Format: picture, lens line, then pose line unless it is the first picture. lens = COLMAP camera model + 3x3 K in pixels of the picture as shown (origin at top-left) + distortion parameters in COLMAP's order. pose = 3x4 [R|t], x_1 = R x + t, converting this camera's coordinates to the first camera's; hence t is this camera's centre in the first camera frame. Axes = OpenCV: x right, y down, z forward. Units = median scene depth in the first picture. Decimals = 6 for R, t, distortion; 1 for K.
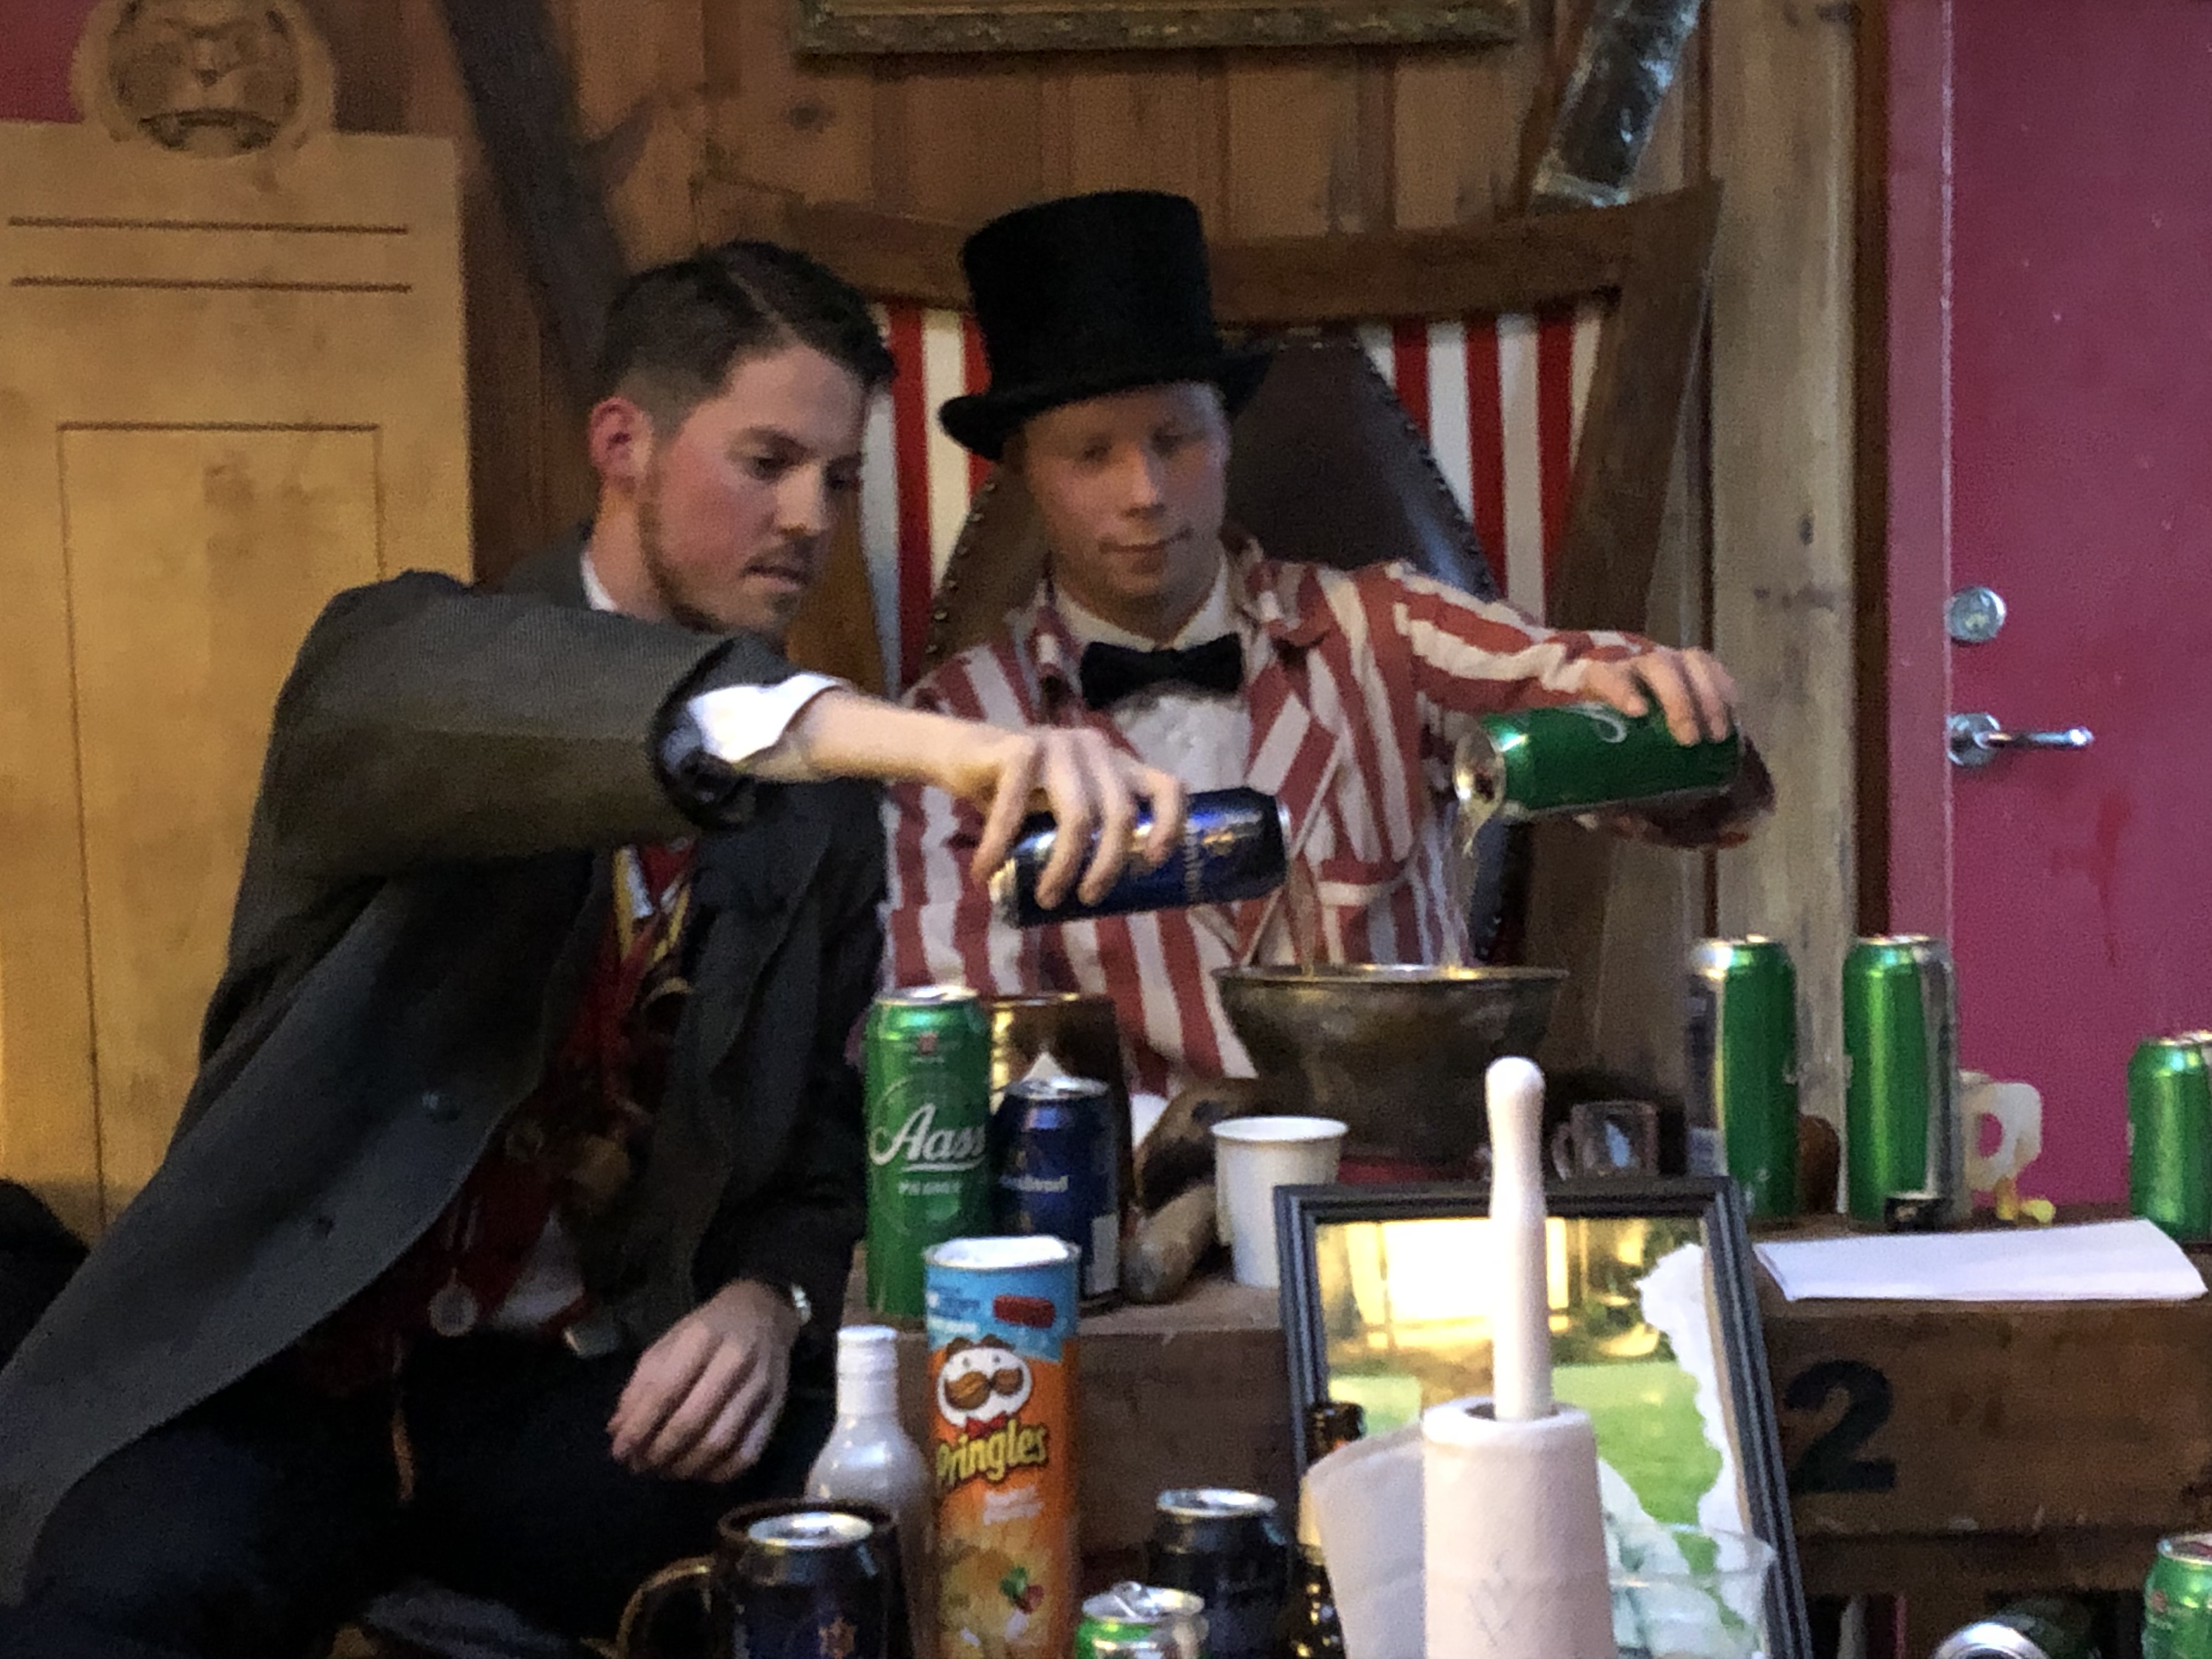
lens RADIAL K [[3943.9, 0, 1102.5], [0, 3943.9, 853.7], [0, 0, 1]] dist [0.044803, 0.000000]
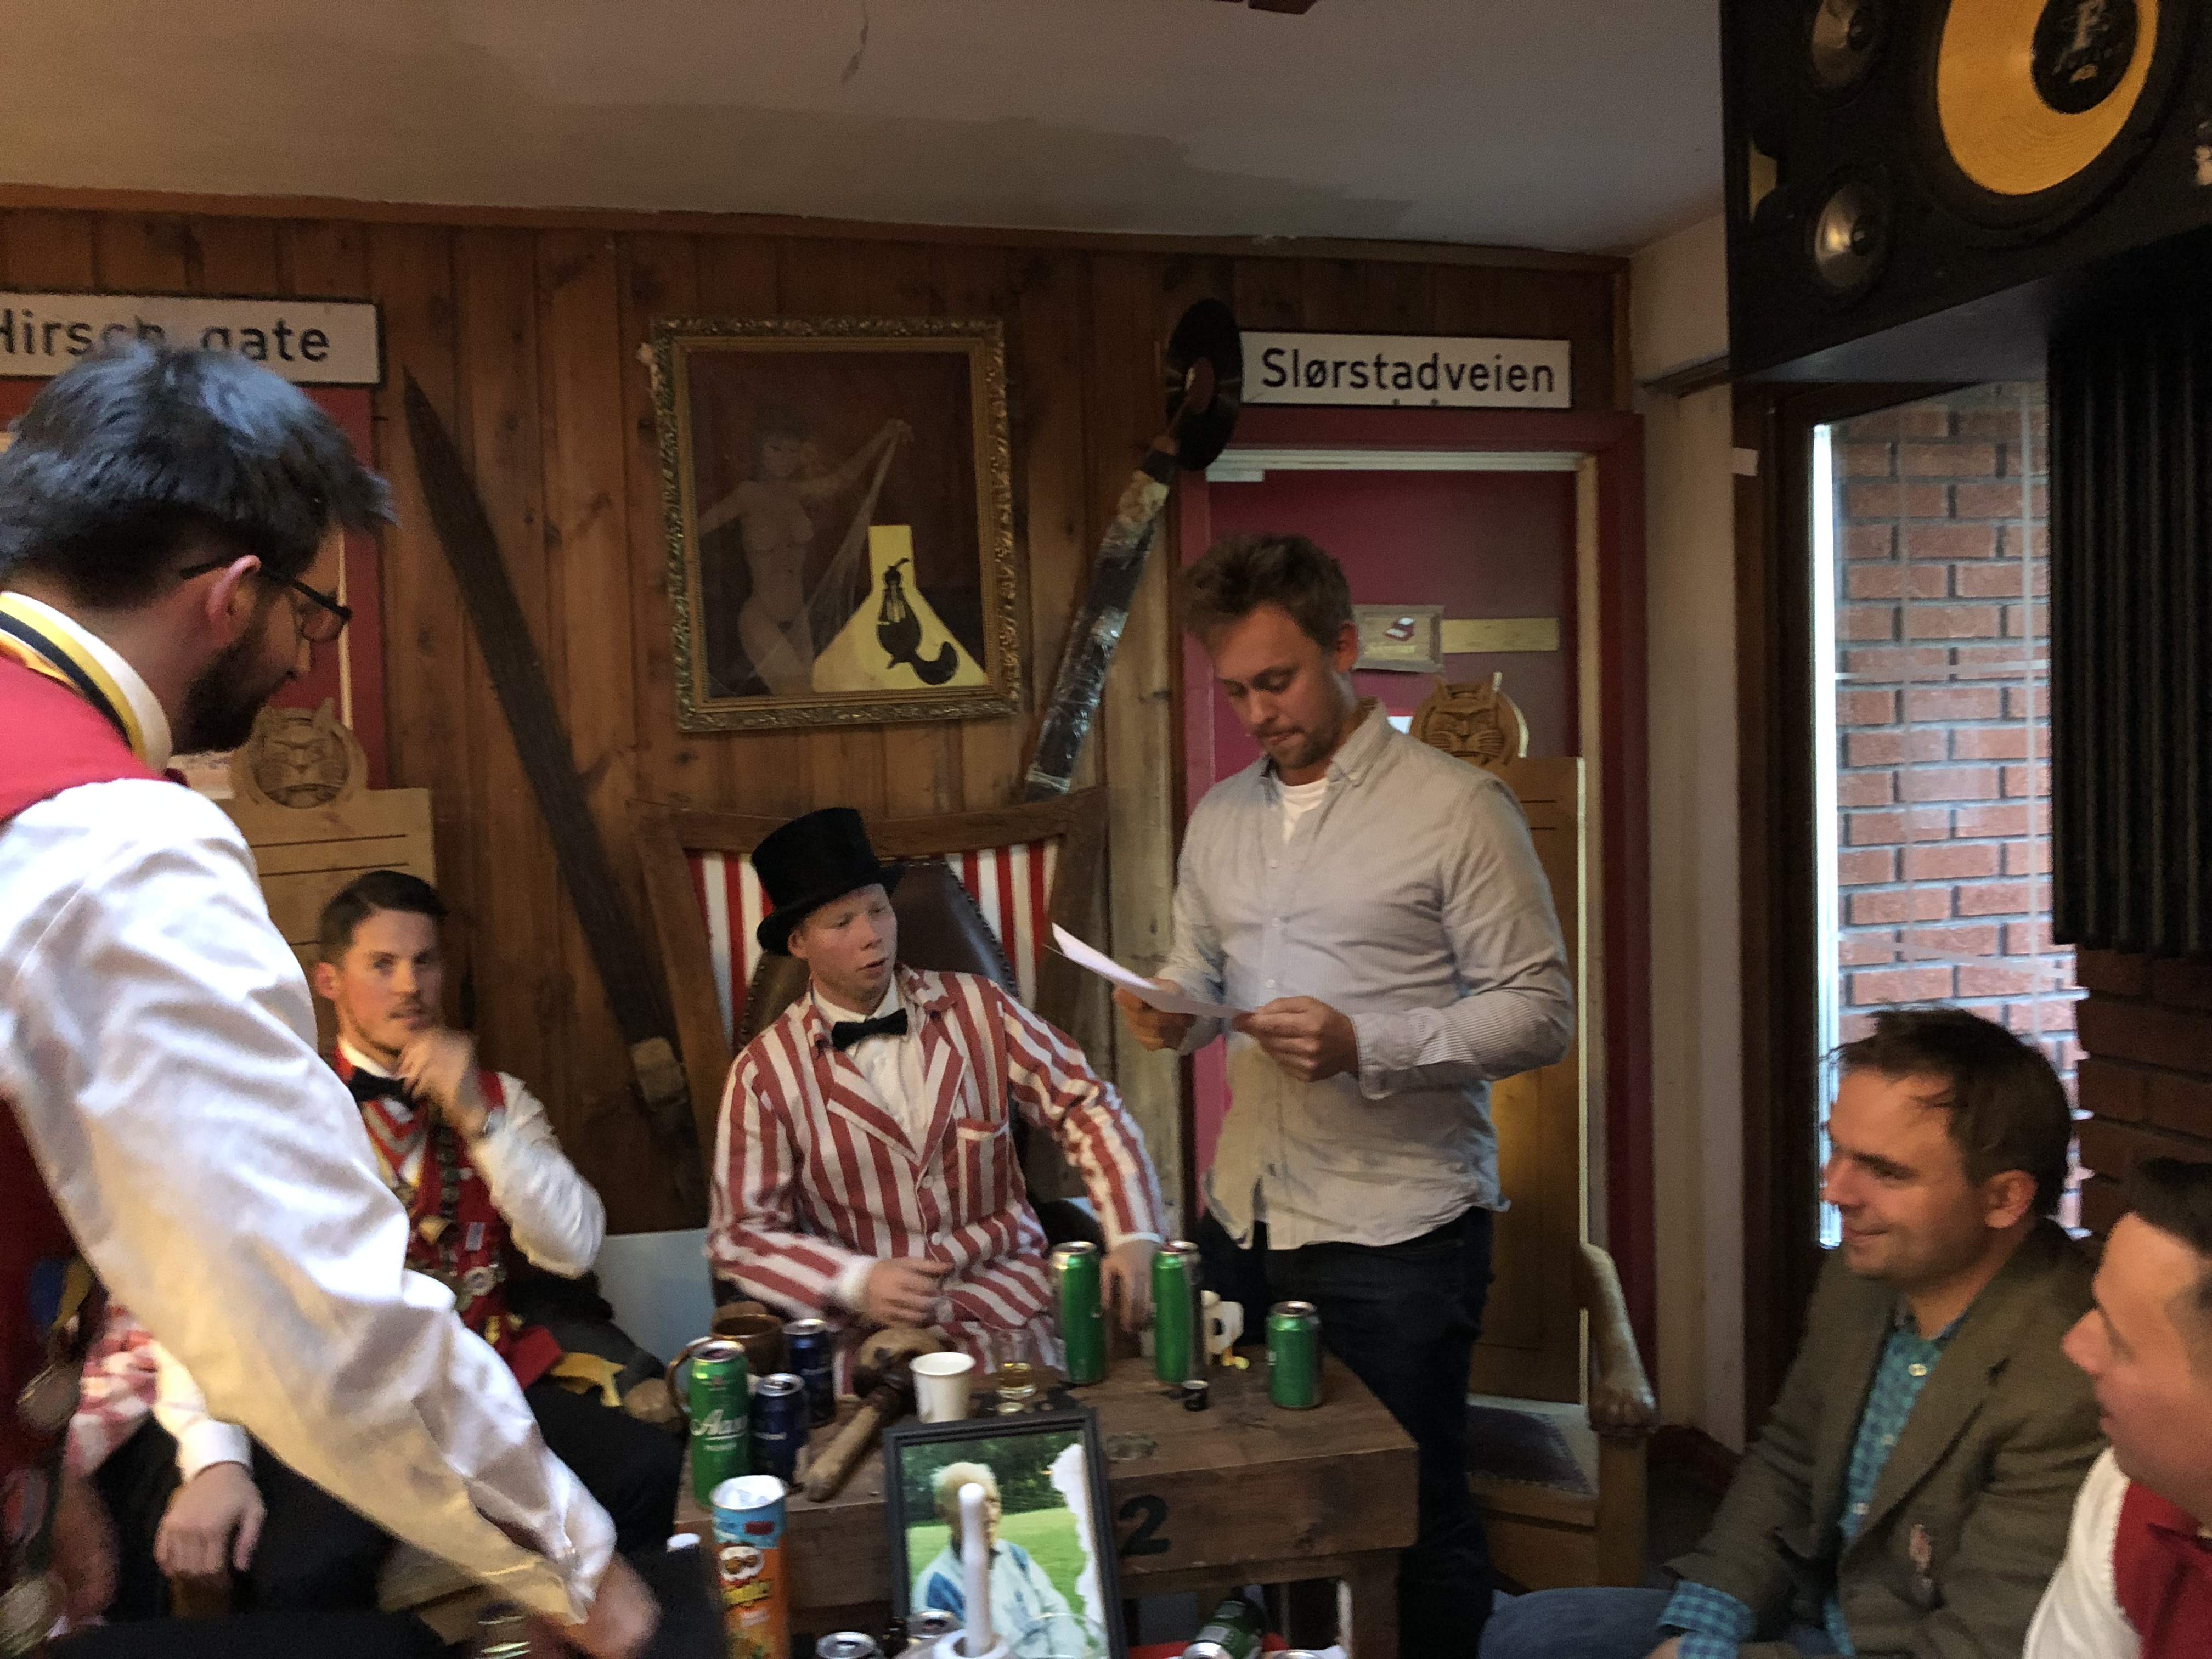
lens RADIAL K [[1820.1, 0, 1088.1], [0, 1820.1, 812.4], [0, 0, 1]] dist [0.058219, -0.095243]
pose [[0.993558, -0.018905, 0.111738, 0.040397], [0.018231, 0.999809, 0.007045, -0.208854], [-0.111850, -0.004963, 0.993713, -0.004349]]
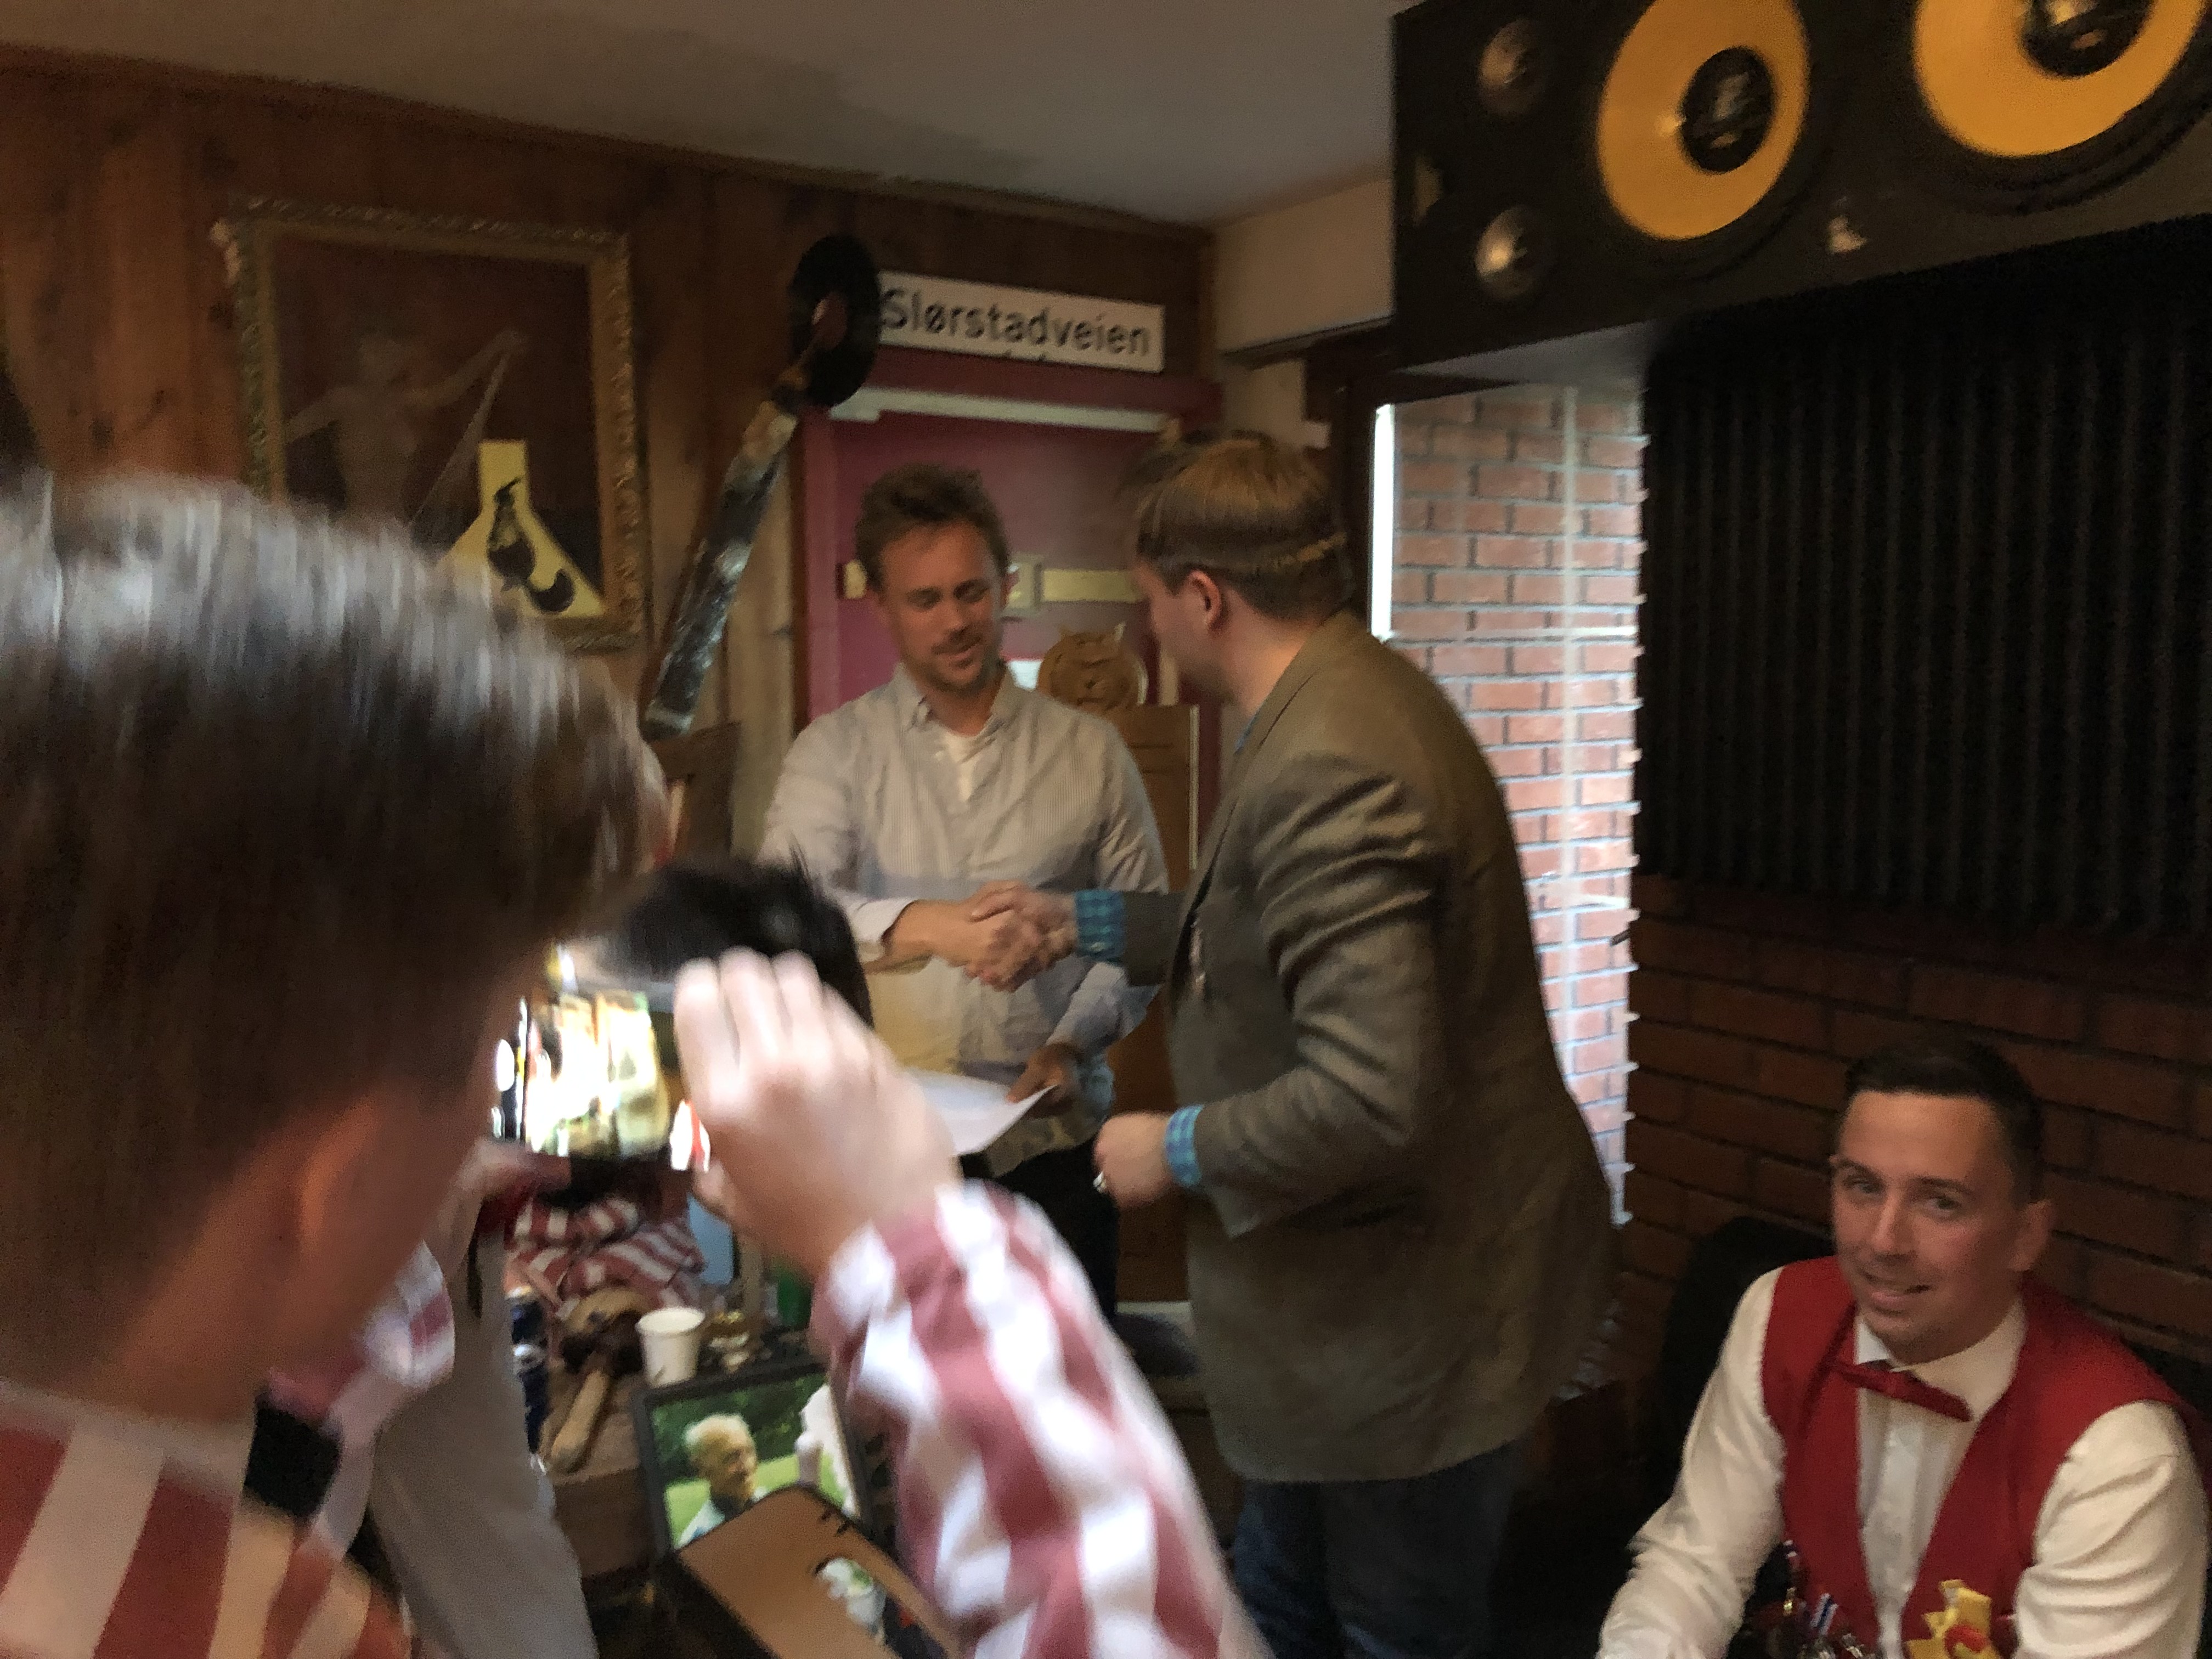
lens RADIAL K [[1820.1, 0, 1134.1], [0, 1820.1, 789.9], [0, 0, 1]] dist [0.058219, -0.095243]
pose [[0.900612, -0.021253, 0.434104, -0.105994], [0.005541, 0.999284, 0.037428, -0.218777], [-0.434588, -0.031303, 0.900085, 0.014658]]
